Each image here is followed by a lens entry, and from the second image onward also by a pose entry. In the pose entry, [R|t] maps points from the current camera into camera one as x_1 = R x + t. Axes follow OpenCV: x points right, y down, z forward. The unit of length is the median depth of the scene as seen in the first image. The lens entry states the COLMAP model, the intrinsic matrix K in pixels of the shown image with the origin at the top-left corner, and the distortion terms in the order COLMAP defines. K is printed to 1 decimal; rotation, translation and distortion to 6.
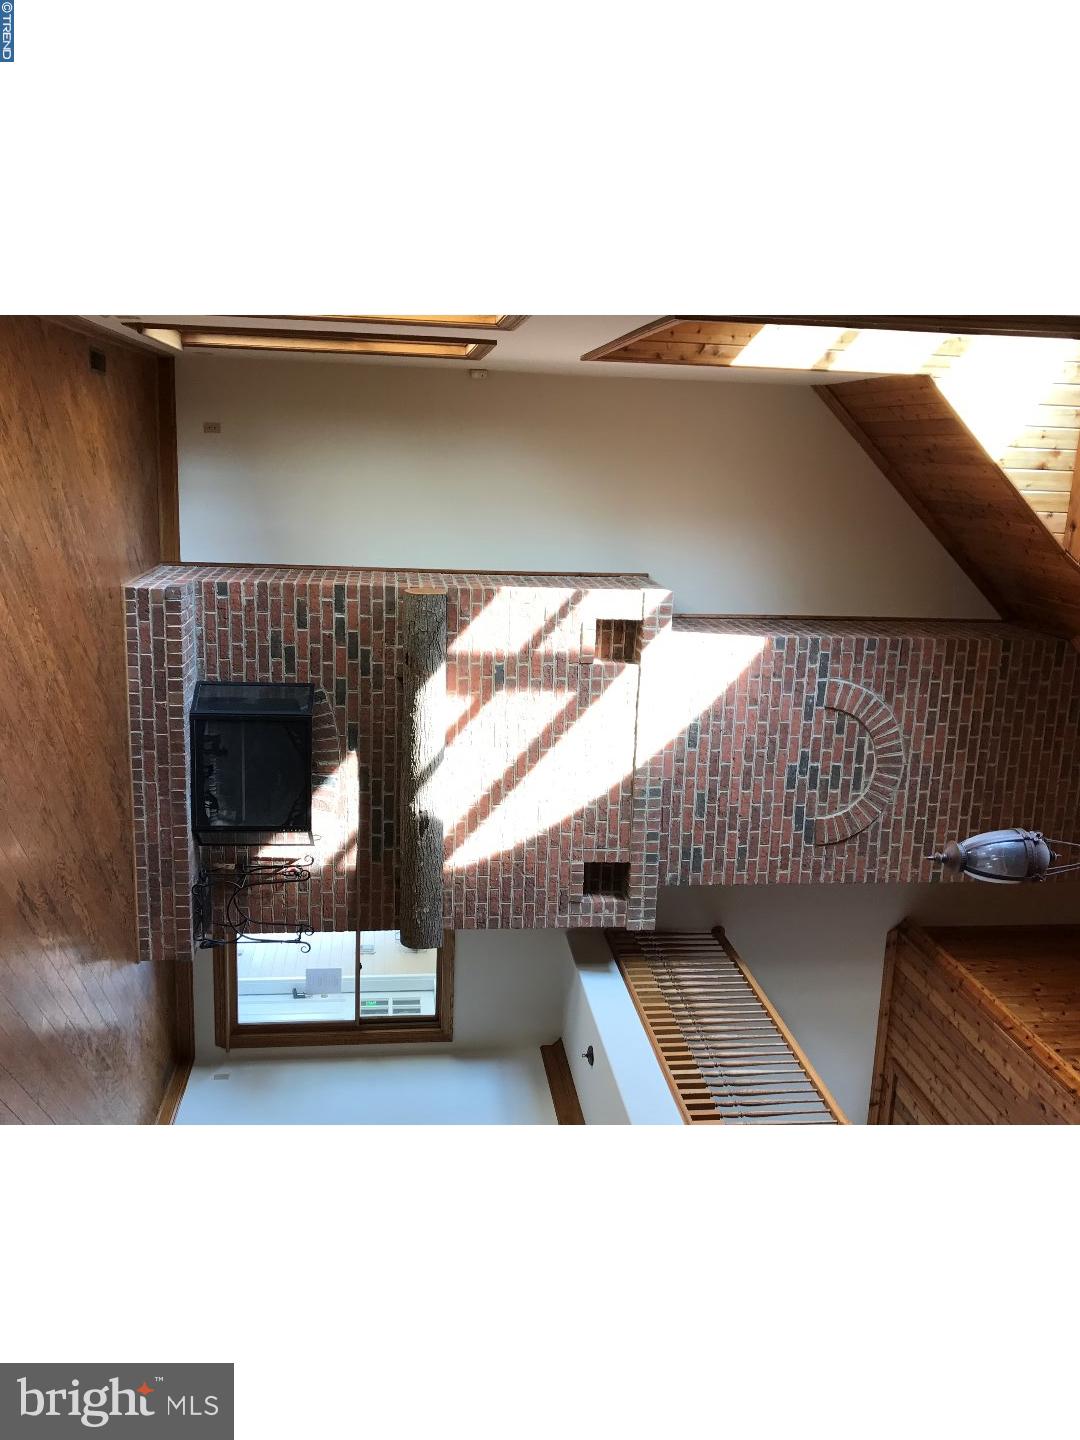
lens RADIAL K [[1166.6, 0, 540.0], [0, 1166.6, 720.0], [0, 0, 1]] dist [0.067950, -0.007376]
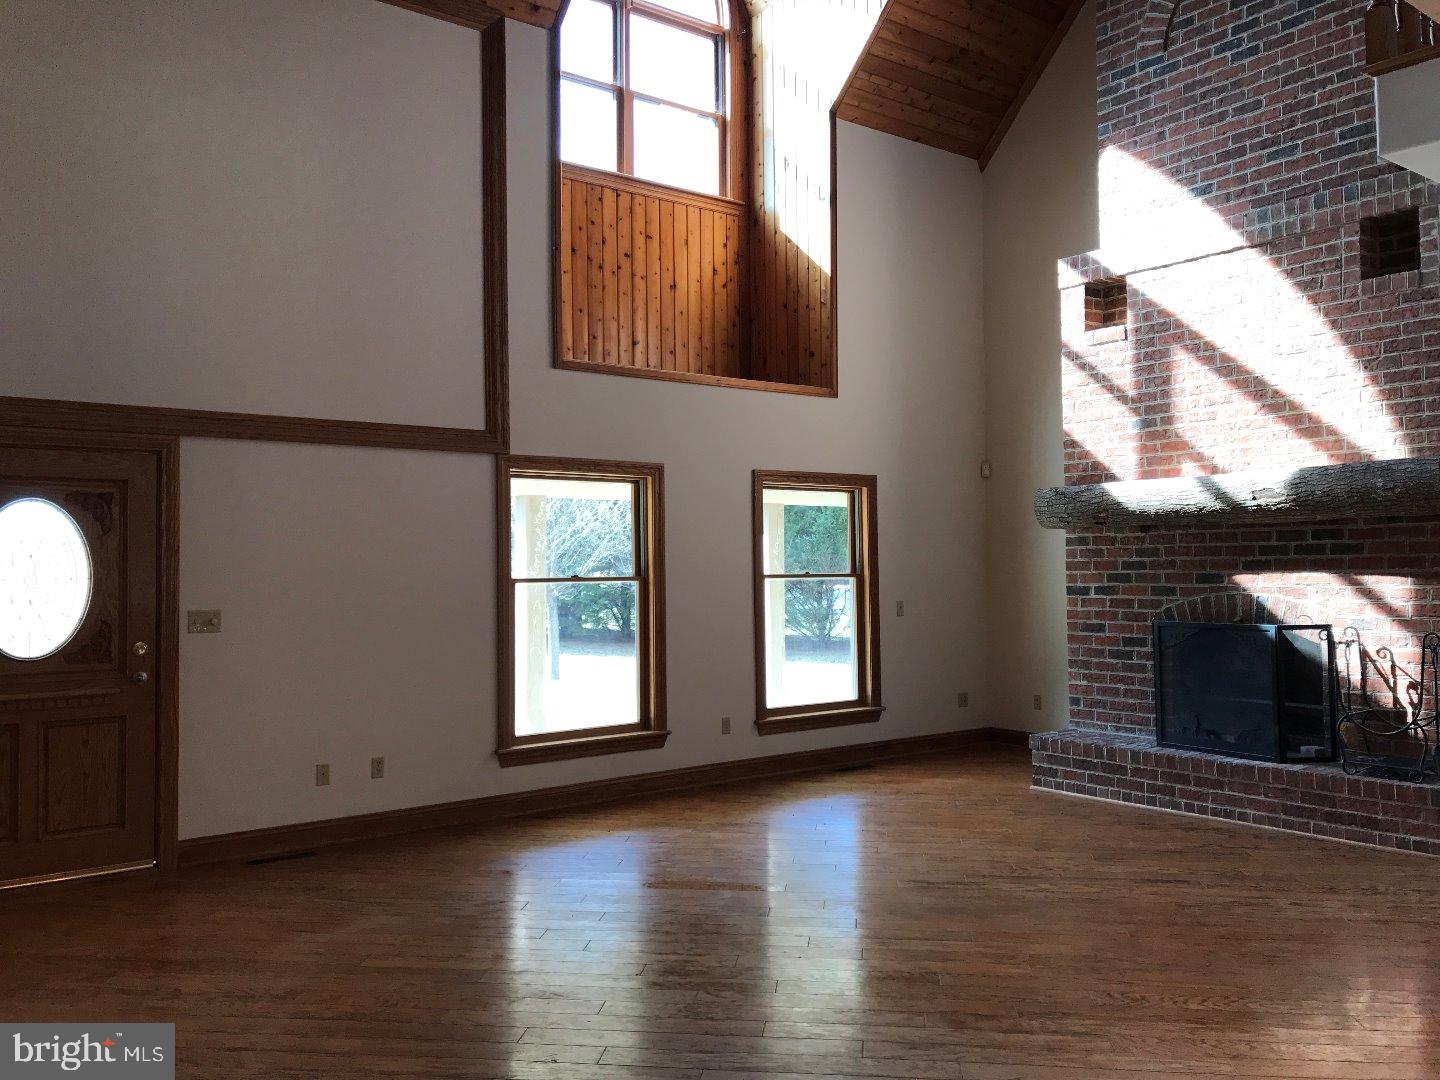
lens RADIAL K [[1183.4, 0, 720.0], [0, 1183.4, 540.0], [0, 0, 1]] dist [-0.010414, -0.014374]
pose [[-0.135723, -0.990374, -0.027181, -0.052830], [0.403405, -0.030185, -0.914523, 0.654757], [0.904900, -0.135087, 0.403619, 0.284366]]
